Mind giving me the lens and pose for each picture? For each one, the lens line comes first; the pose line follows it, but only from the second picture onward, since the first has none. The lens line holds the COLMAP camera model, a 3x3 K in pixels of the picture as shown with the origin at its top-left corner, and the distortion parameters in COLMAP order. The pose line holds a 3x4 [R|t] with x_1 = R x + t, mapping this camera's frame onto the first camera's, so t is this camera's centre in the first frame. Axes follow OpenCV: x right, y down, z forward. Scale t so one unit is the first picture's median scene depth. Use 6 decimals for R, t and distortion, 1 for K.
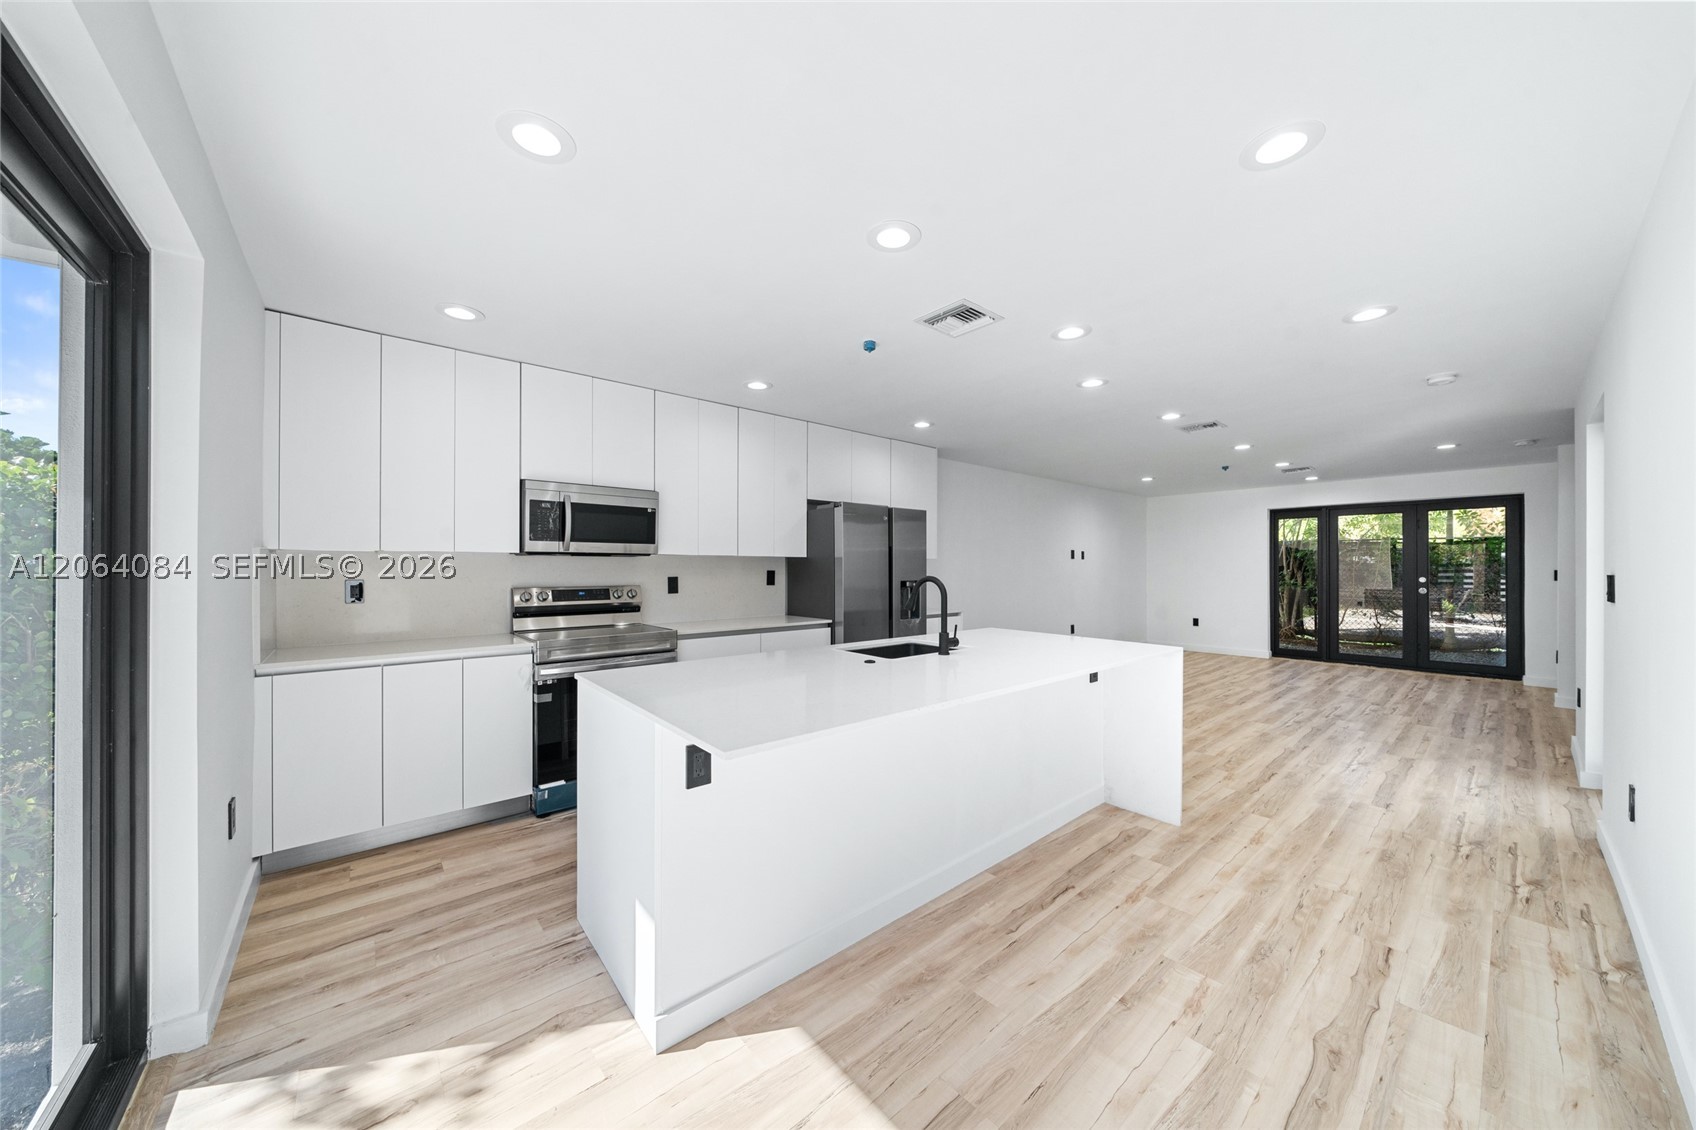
lens RADIAL K [[574.7, 0, 855.6], [0, 574.7, 563.4], [0, 0, 1]] dist [-0.002349, 0.000097]
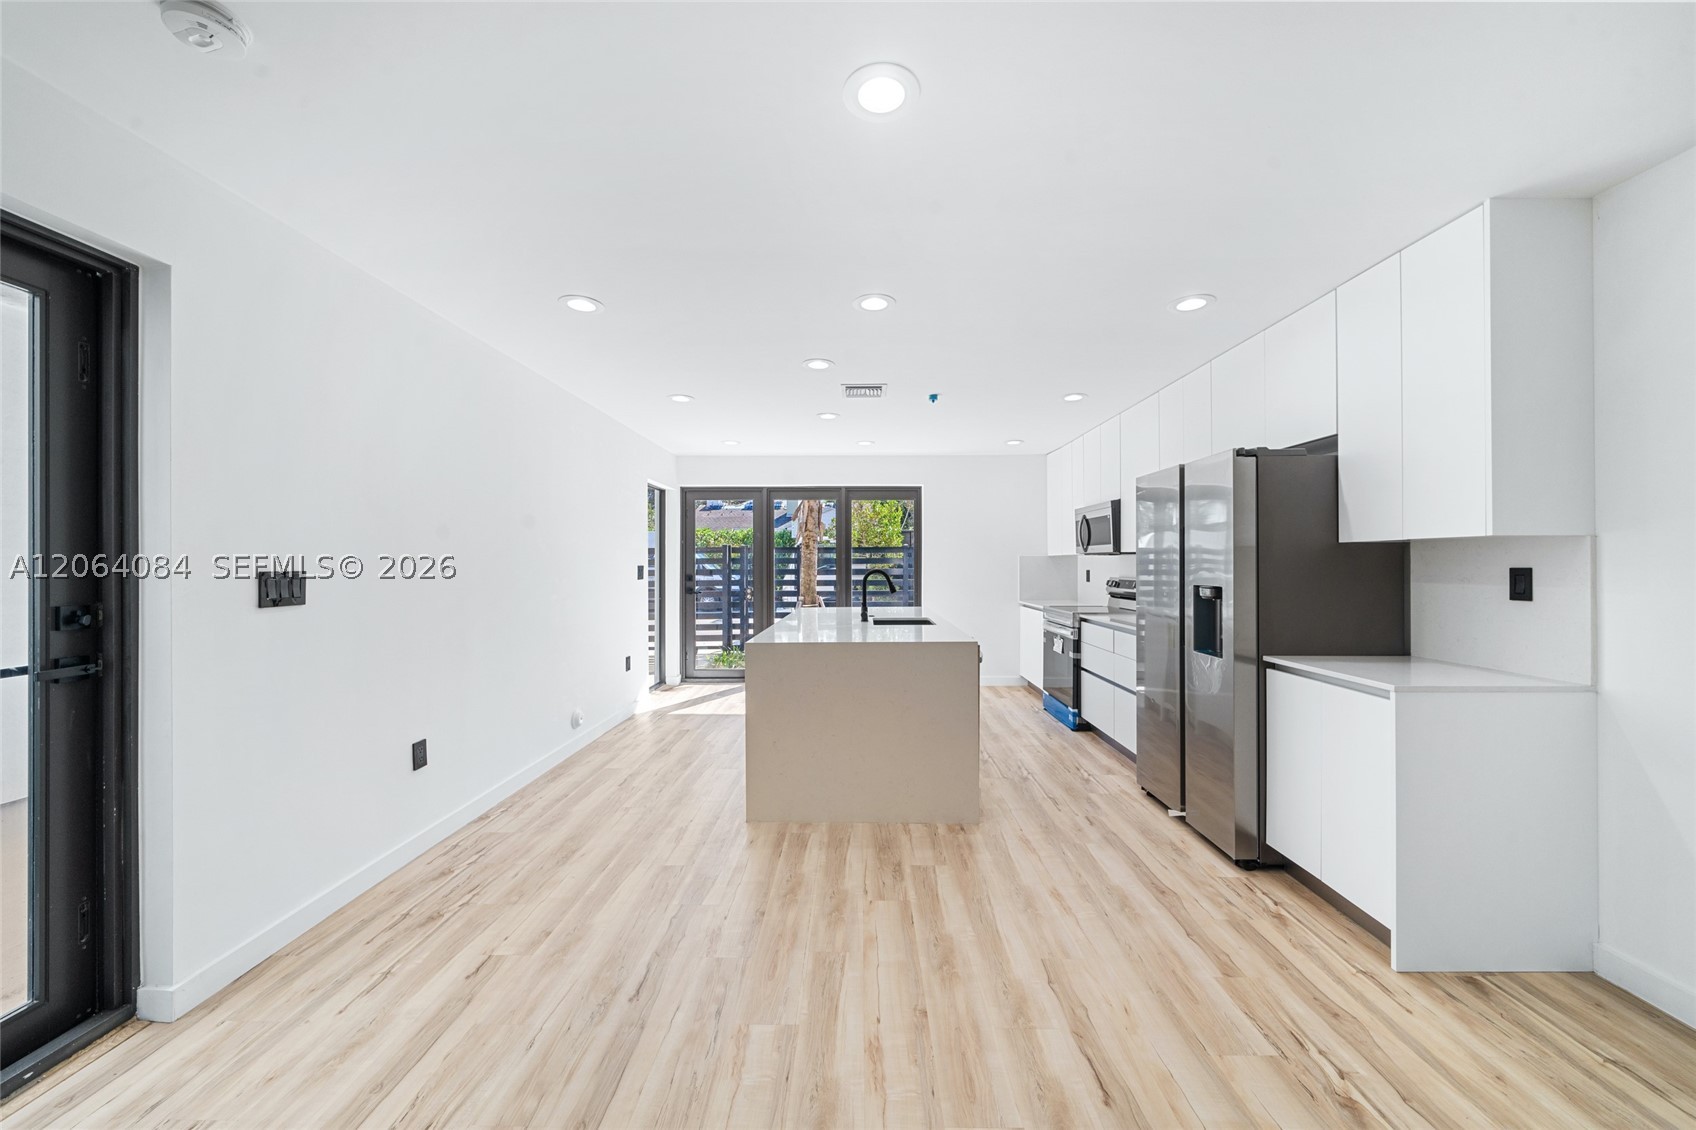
lens RADIAL K [[611.9, 0, 858.3], [0, 611.9, 561.8], [0, 0, 1]] dist [0.000304, -0.000014]
pose [[-0.657183, -0.003886, -0.753721, 0.991406], [0.005556, 0.999935, -0.010000, 0.014039], [0.753711, -0.010759, -0.657118, 1.476398]]
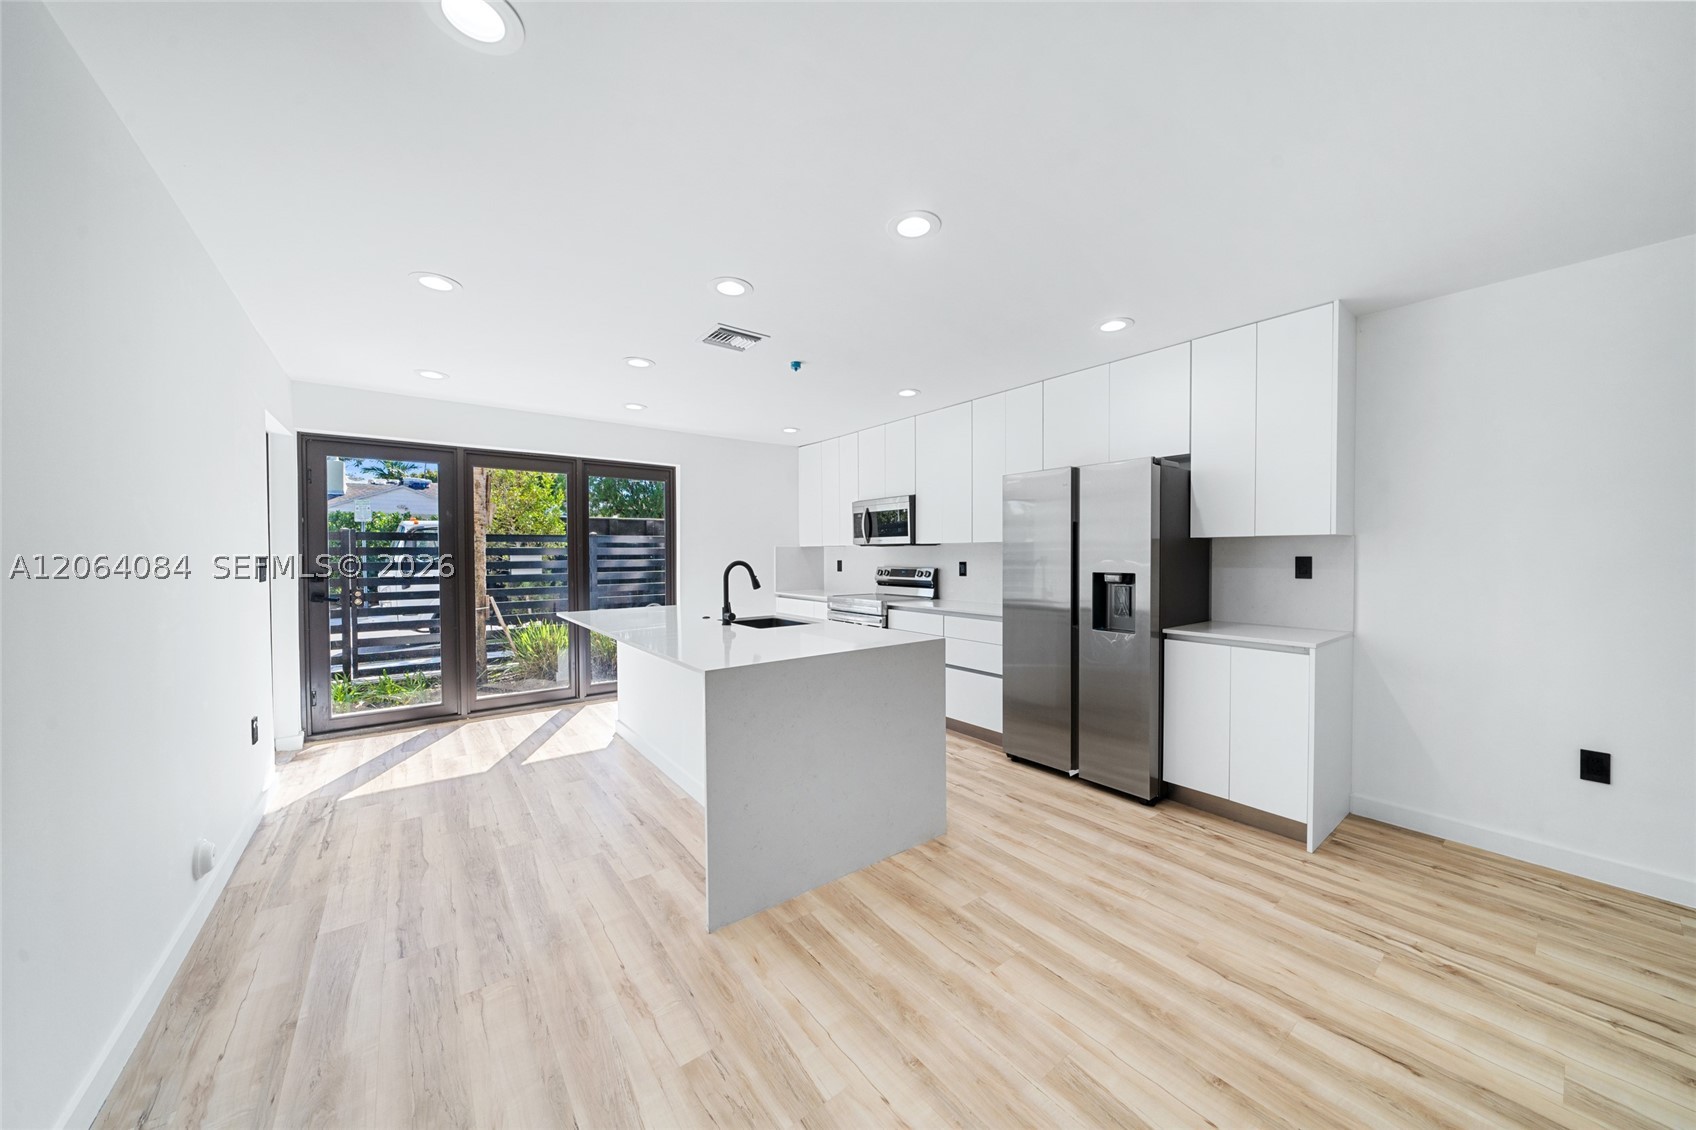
lens RADIAL K [[574.7, 0, 855.6], [0, 574.7, 563.4], [0, 0, 1]] dist [-0.002349, 0.000097]
pose [[-0.050172, 0.013738, -0.998646, 0.982714], [0.009474, 0.999867, 0.013279, 0.010451], [0.998696, -0.008795, -0.050295, 0.967252]]
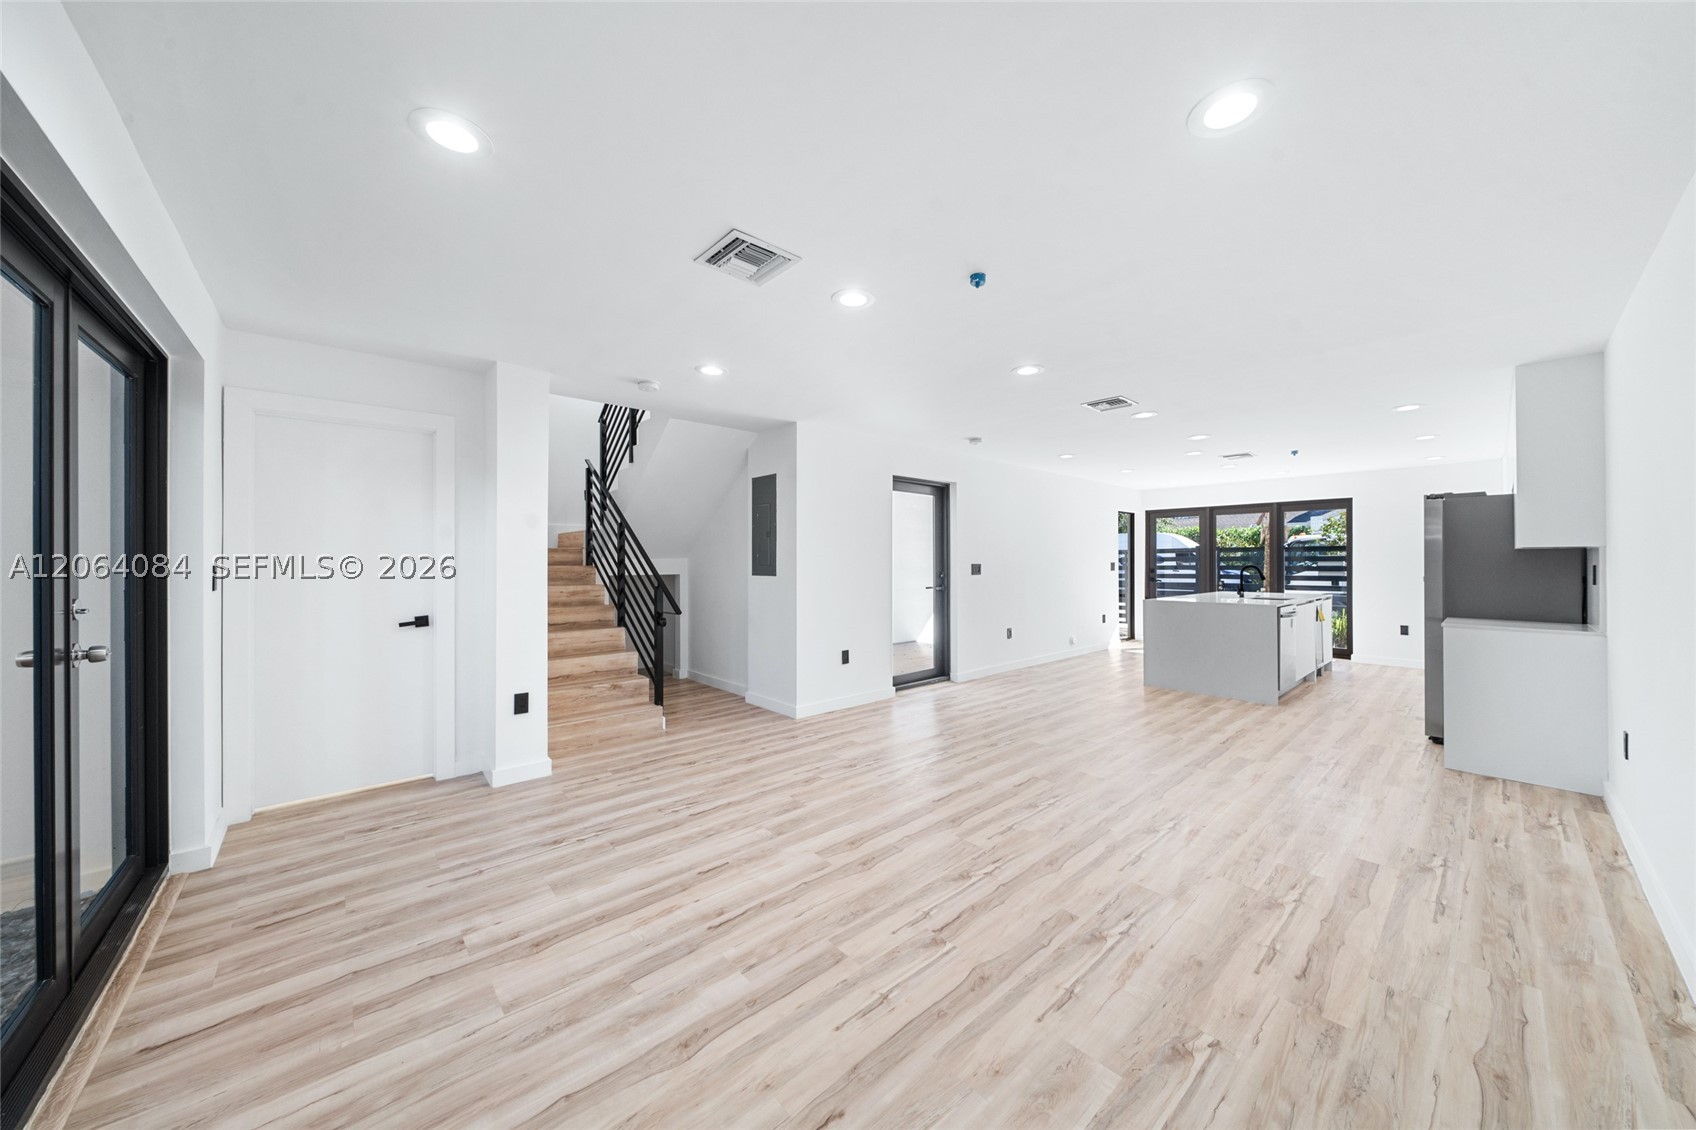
lens RADIAL K [[574.7, 0, 855.6], [0, 574.7, 563.4], [0, 0, 1]] dist [-0.002349, 0.000097]
pose [[-0.999841, -0.001087, -0.017784, 1.318247], [-0.001008, 0.999990, -0.004456, 0.020151], [0.017789, -0.004437, -0.999832, 2.455307]]
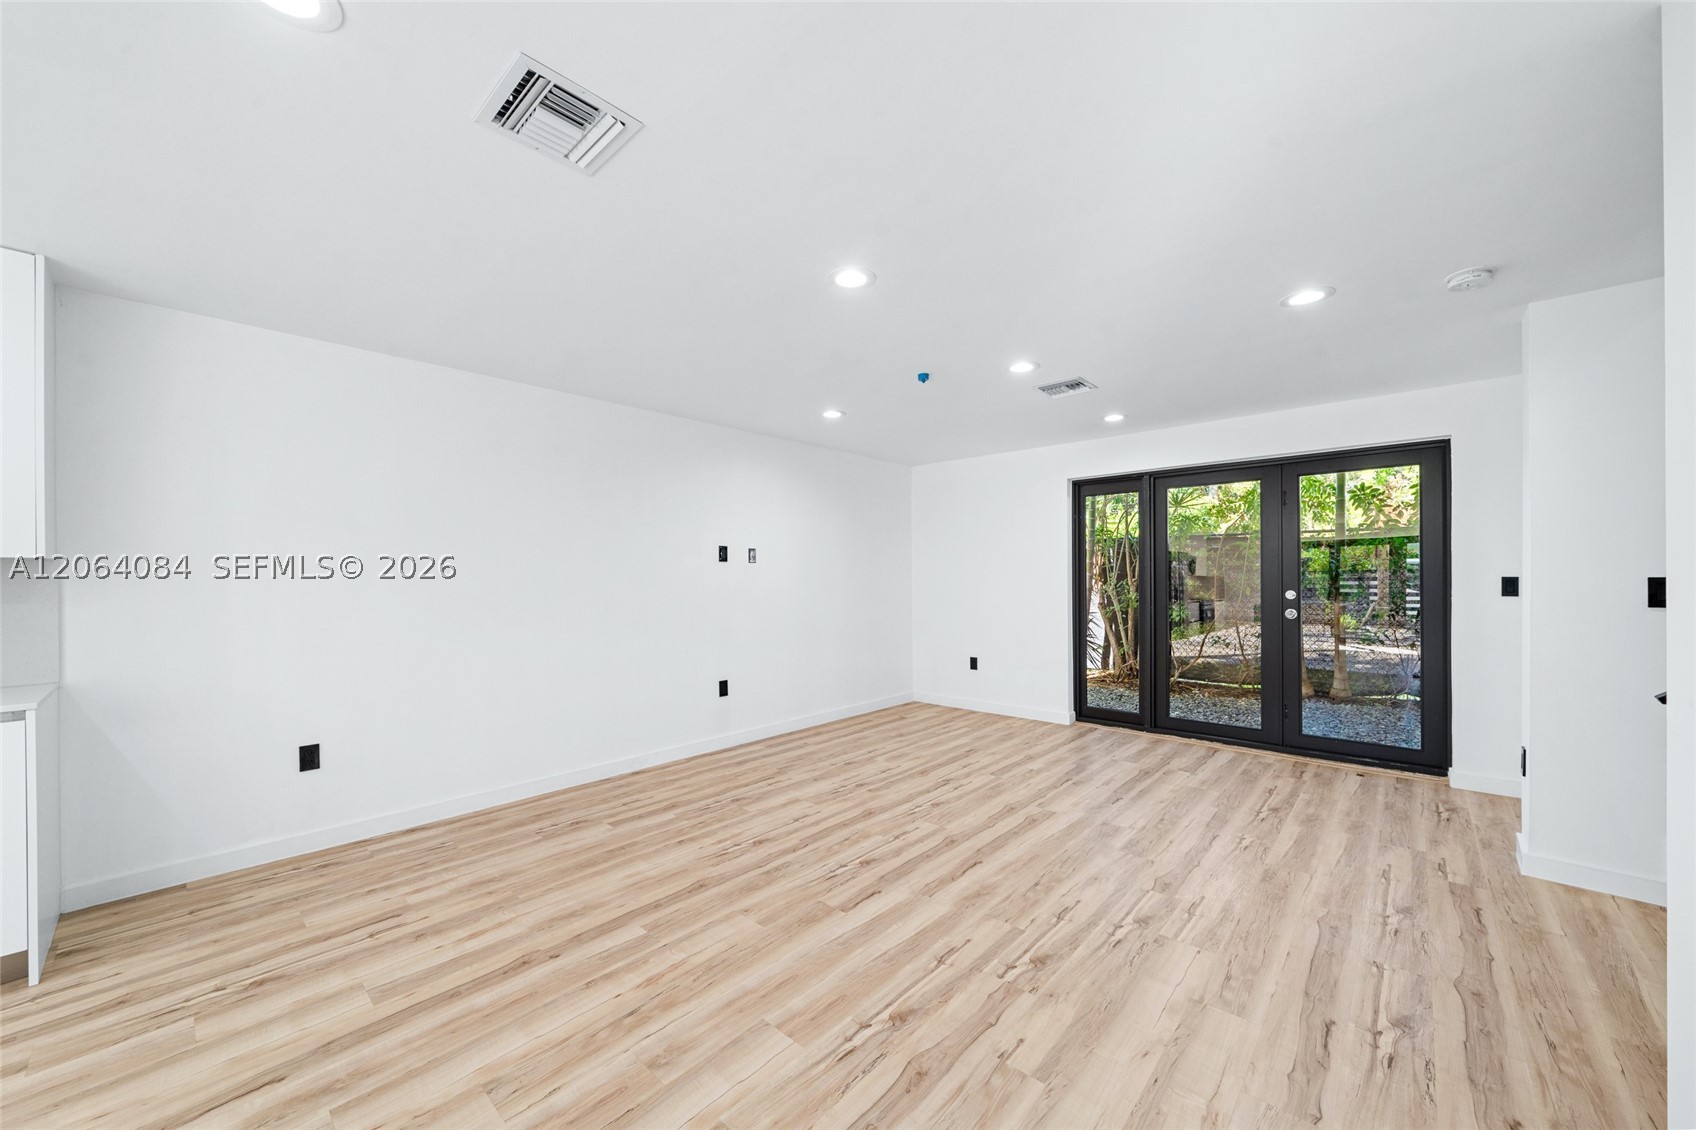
lens RADIAL K [[628.4, 0, 843.8], [0, 628.4, 576.5], [0, 0, 1]] dist [0.000462, 0.000124]
pose [[0.993422, -0.006341, 0.114334, 0.927583], [0.005753, 0.999968, 0.005478, 0.008470], [-0.114365, -0.004784, 0.993427, 0.835893]]
